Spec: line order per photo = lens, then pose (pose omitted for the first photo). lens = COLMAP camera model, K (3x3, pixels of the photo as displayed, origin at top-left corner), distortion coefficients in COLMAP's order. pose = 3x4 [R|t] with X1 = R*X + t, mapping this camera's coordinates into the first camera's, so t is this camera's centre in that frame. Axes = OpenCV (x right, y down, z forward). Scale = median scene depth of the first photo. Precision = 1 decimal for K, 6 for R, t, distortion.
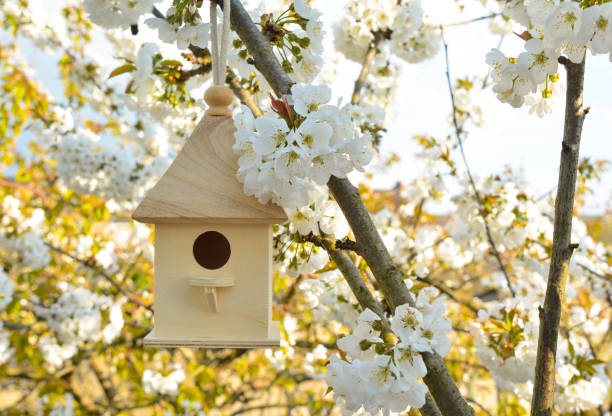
lens RADIAL K [[735.9, 0, 305.3], [0, 735.9, 209.0], [0, 0, 1]] dist [-0.085182, 0.000000]
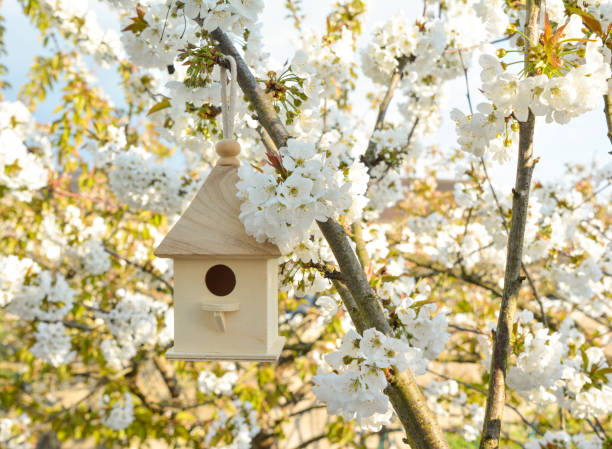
lens RADIAL K [[746.8, 0, 306.7], [0, 746.8, 223.6], [0, 0, 1]] dist [-0.057784, 0.000000]
pose [[0.996209, -0.007987, -0.086630, 0.053577], [0.010060, 0.999673, 0.023519, -0.028596], [0.086414, -0.024302, 0.995963, -0.090353]]
